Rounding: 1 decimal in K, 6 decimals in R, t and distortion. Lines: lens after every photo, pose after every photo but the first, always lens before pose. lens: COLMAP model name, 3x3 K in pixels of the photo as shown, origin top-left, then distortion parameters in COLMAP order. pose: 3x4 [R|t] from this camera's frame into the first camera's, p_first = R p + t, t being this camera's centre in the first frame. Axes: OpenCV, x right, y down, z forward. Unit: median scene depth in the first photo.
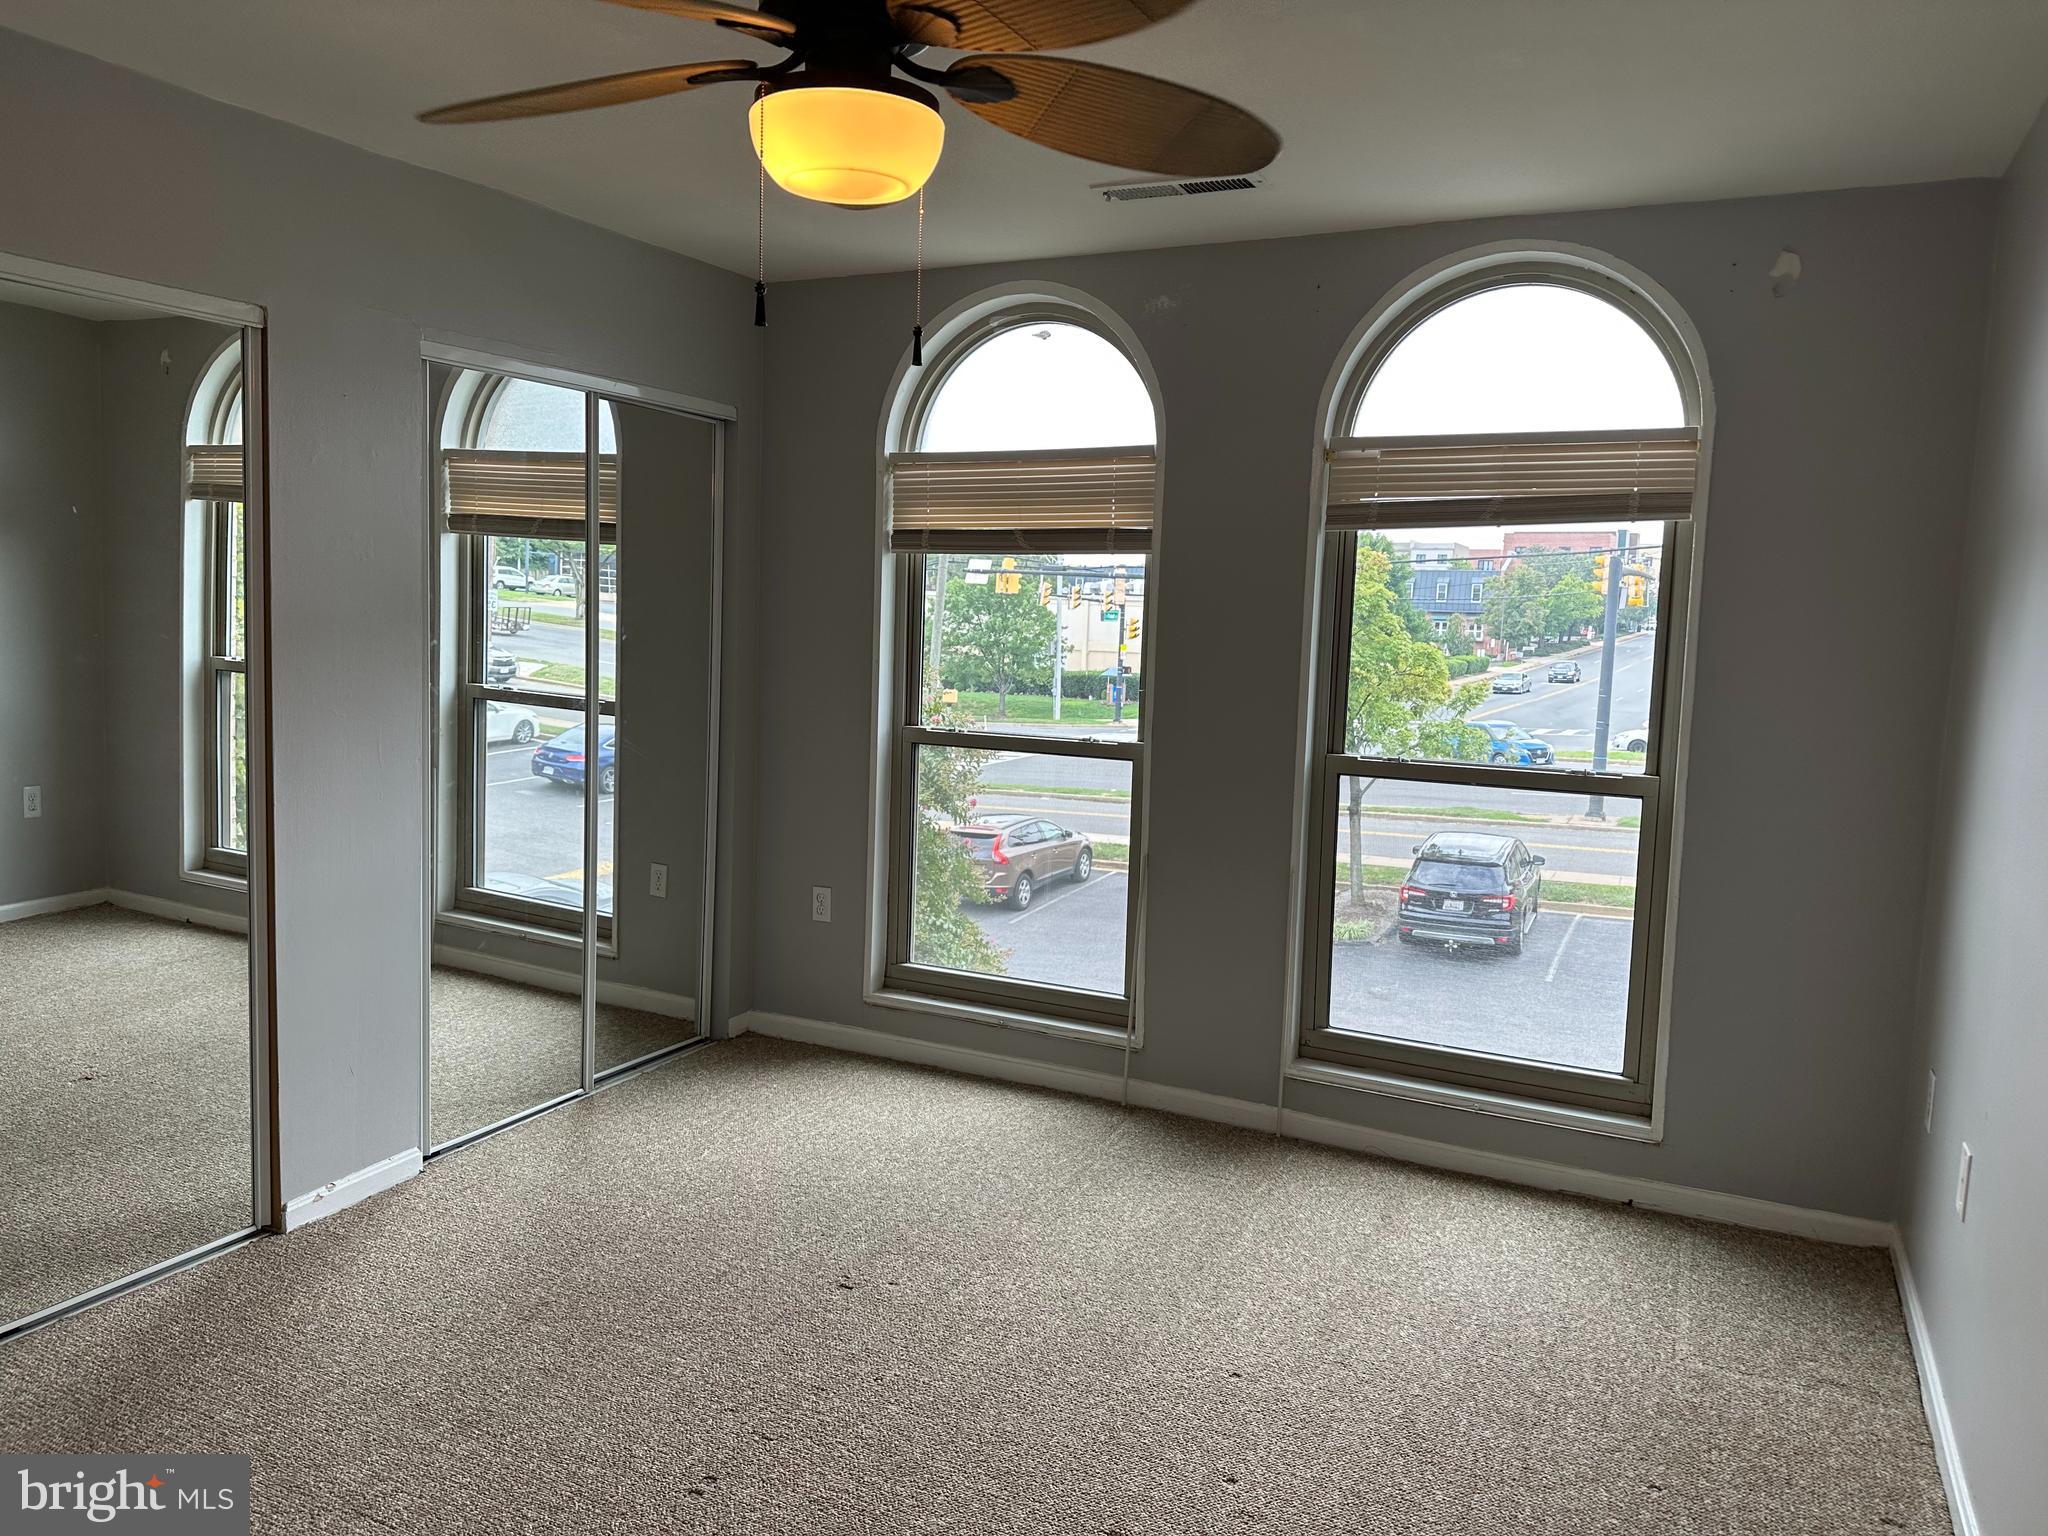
lens RADIAL K [[1454.6, 0, 958.7], [0, 1454.6, 723.9], [0, 0, 1]] dist [0.036387, -0.036787]
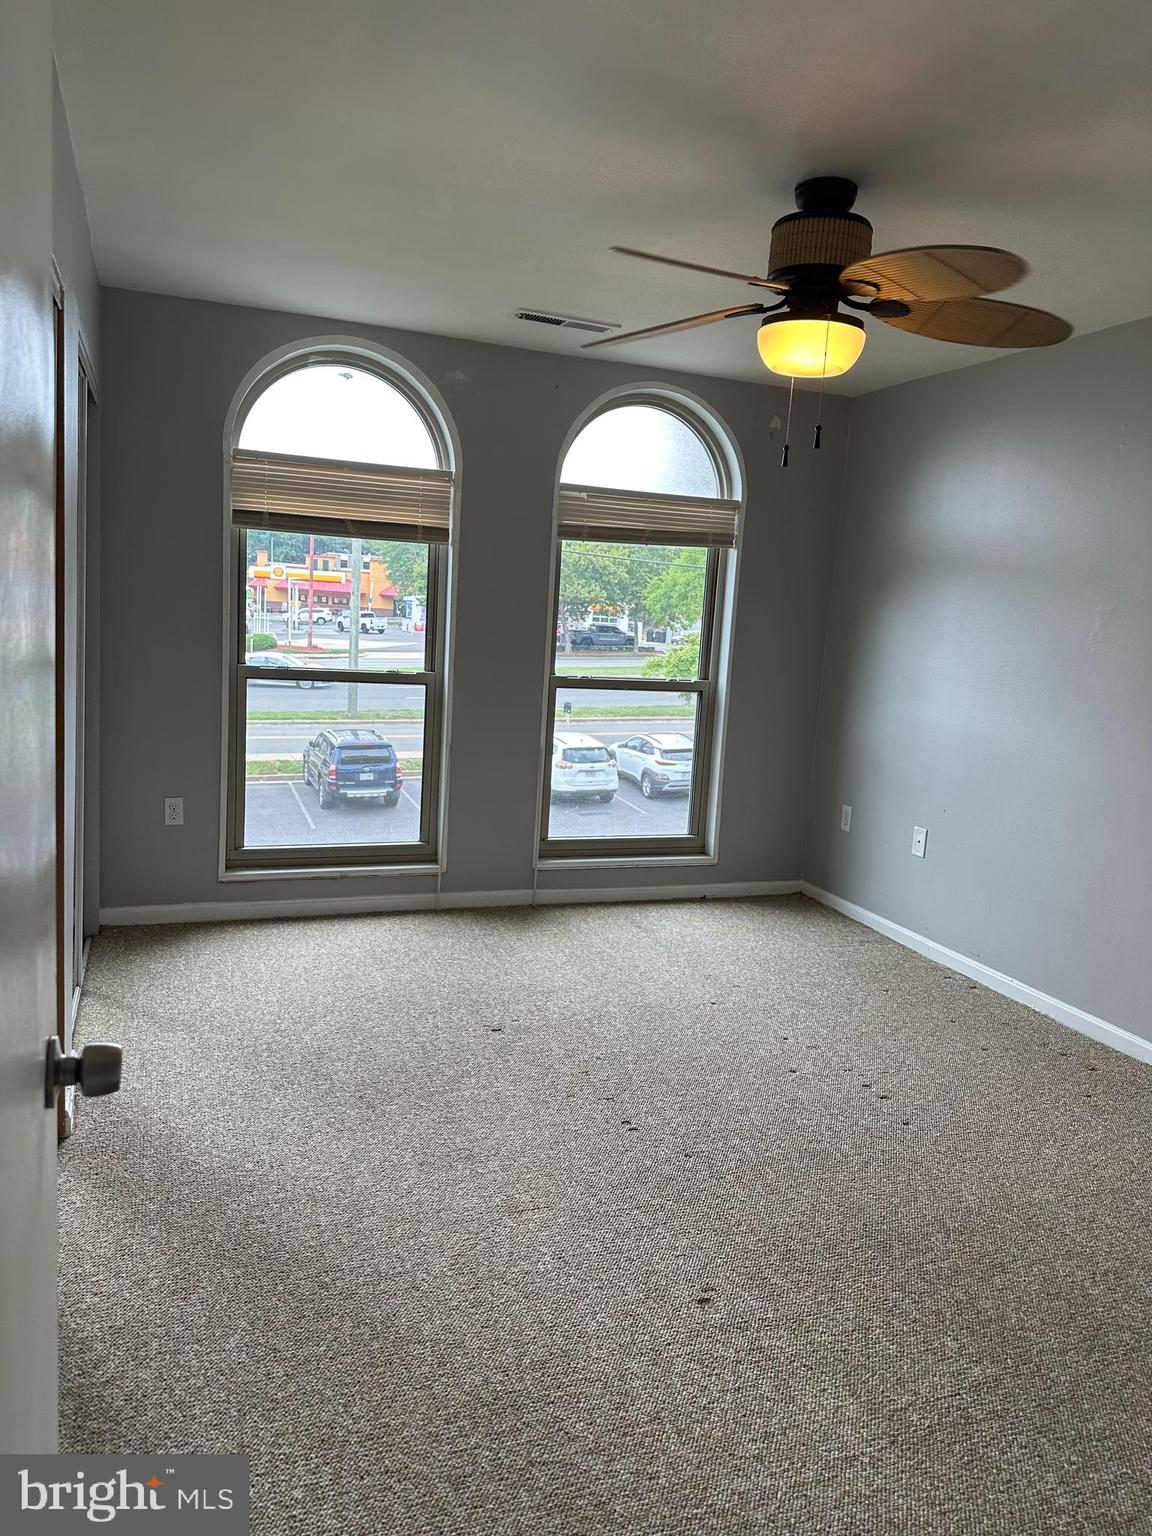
lens RADIAL K [[1090.9, 0, 575.8], [0, 1090.9, 766.0], [0, 0, 1]] dist [0.036387, -0.036787]
pose [[0.663818, -0.094114, 0.741949, -0.631352], [0.021681, 0.994055, 0.106695, -0.007632], [-0.747580, -0.054740, 0.661912, 0.145313]]
